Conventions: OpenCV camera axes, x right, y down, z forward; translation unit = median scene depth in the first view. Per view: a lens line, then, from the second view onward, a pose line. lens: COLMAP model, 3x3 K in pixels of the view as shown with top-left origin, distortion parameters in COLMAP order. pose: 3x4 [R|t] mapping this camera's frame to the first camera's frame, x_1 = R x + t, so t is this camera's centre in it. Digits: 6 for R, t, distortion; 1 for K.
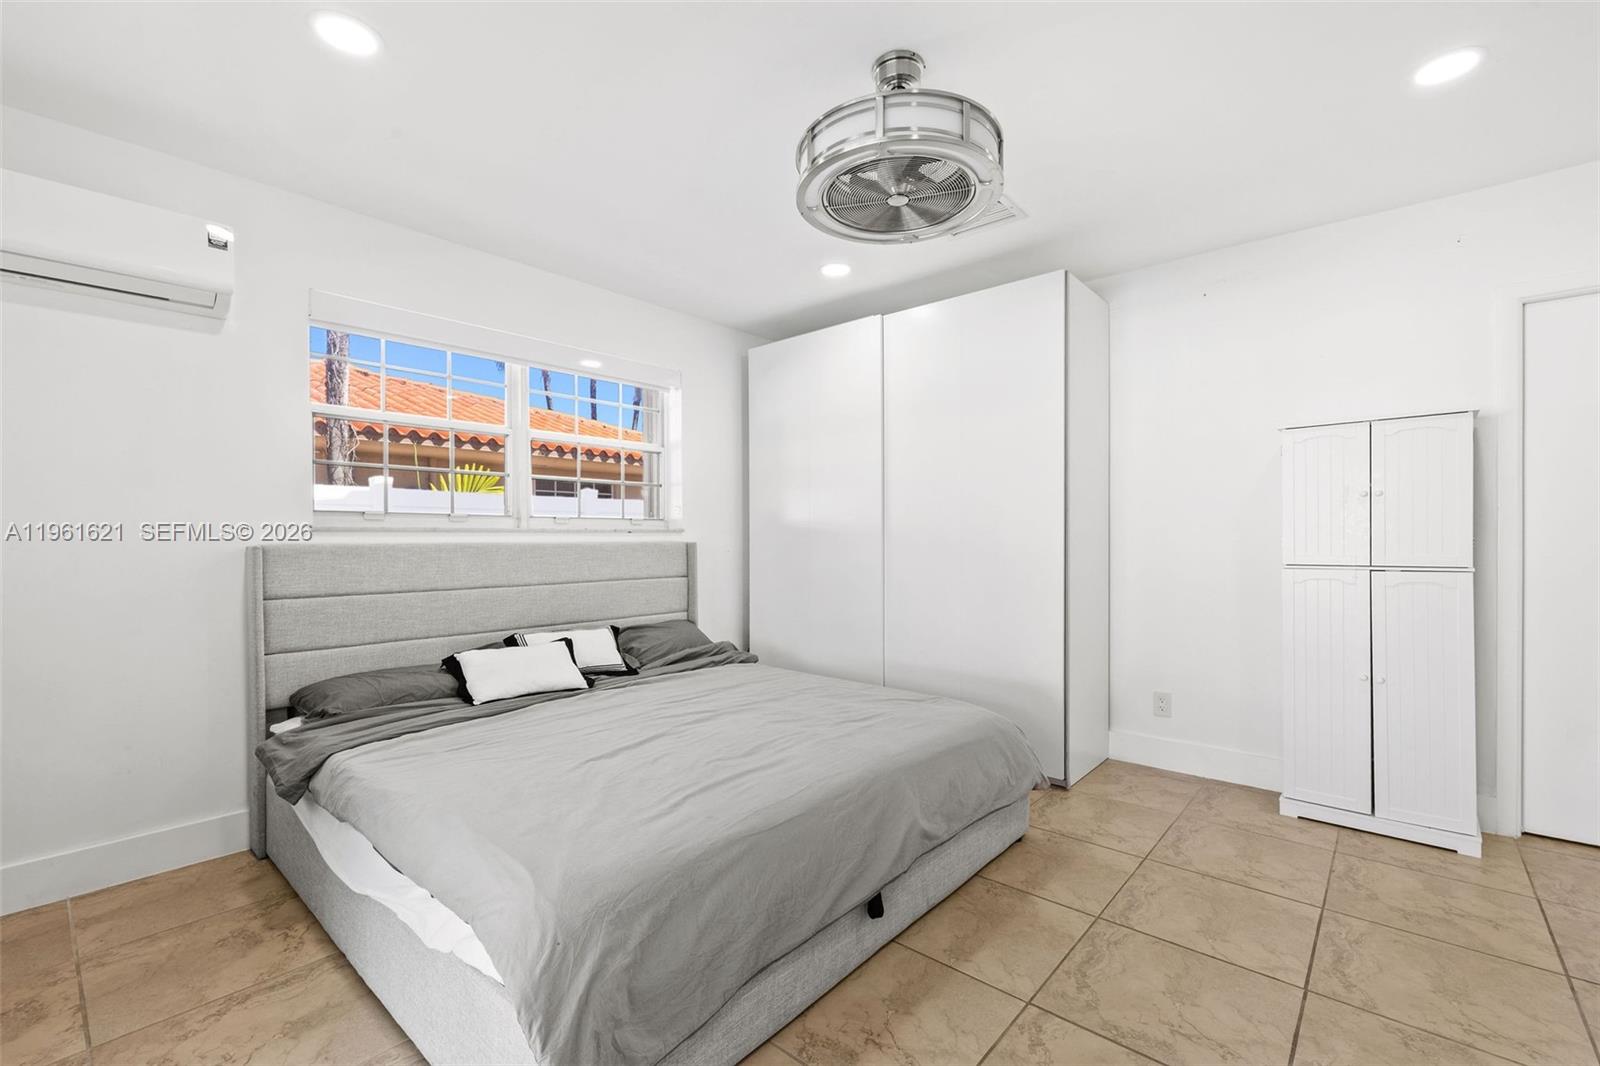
lens RADIAL K [[682.5, 0, 801.8], [0, 682.5, 537.5], [0, 0, 1]] dist [-0.000018, -0.000105]
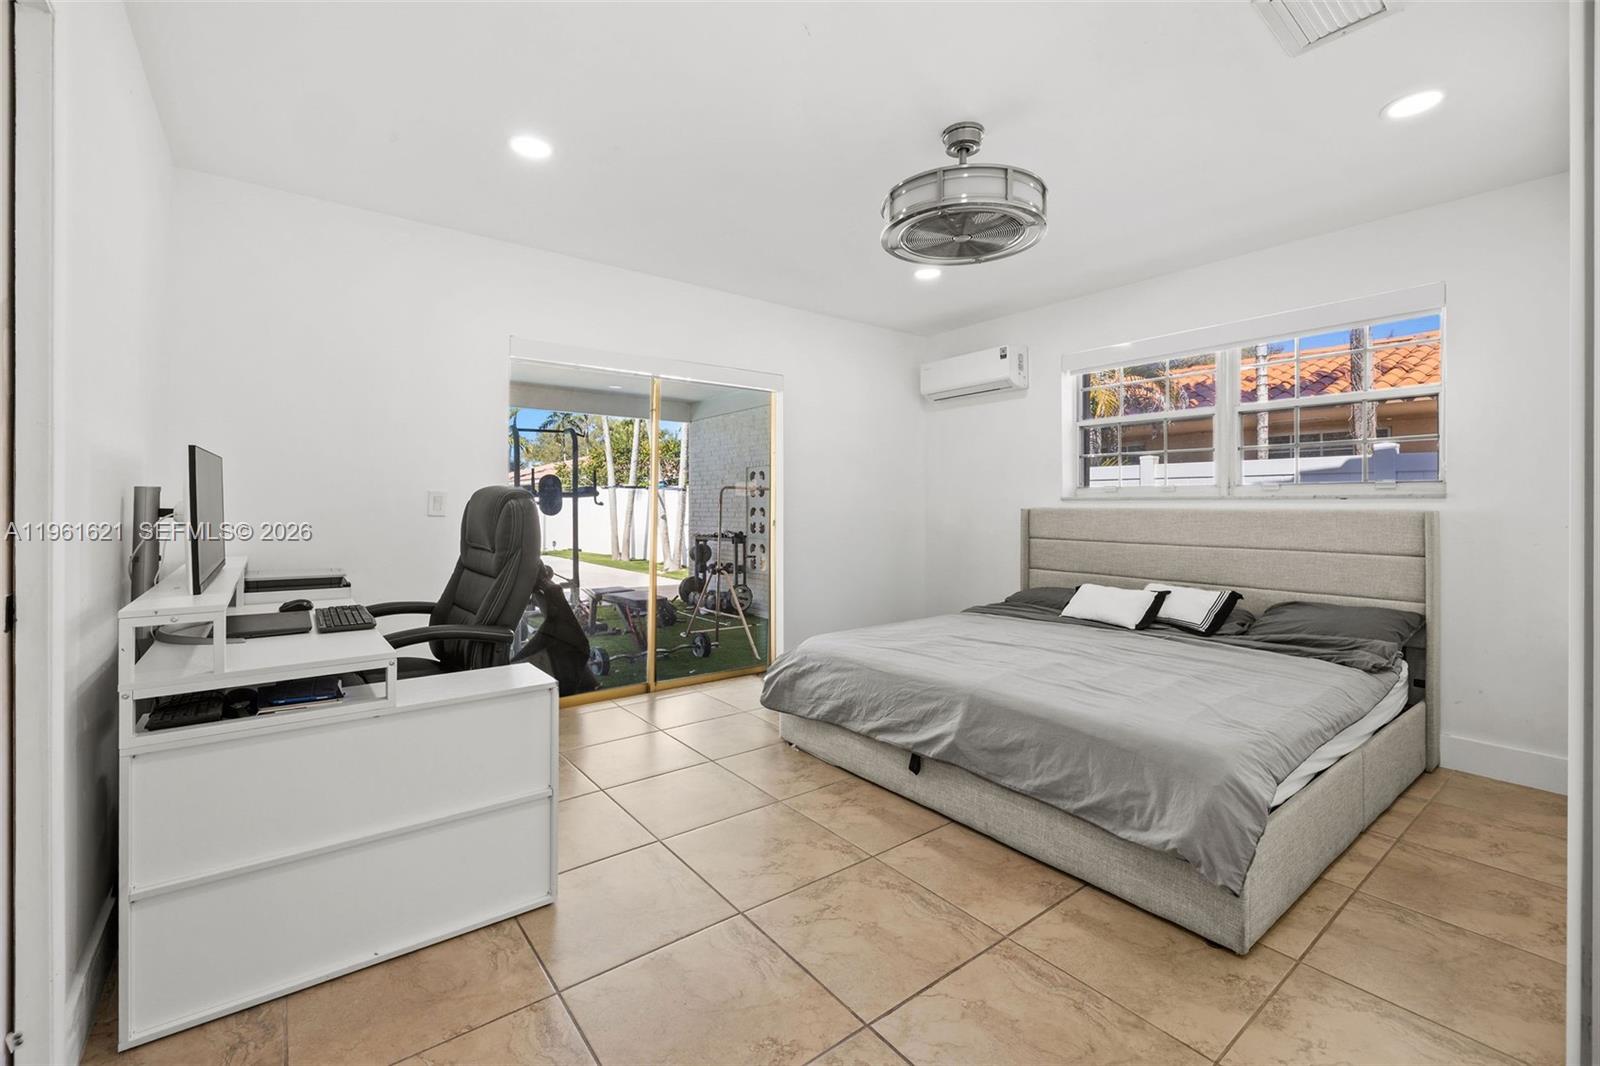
lens RADIAL K [[677.4, 0, 801.0], [0, 677.4, 502.9], [0, 0, 1]] dist [-0.000412, -0.000077]
pose [[-0.193381, -0.000173, -0.981124, 1.097323], [0.000537, 1.000000, -0.000282, -0.003020], [0.981124, -0.000582, -0.193381, 0.743156]]
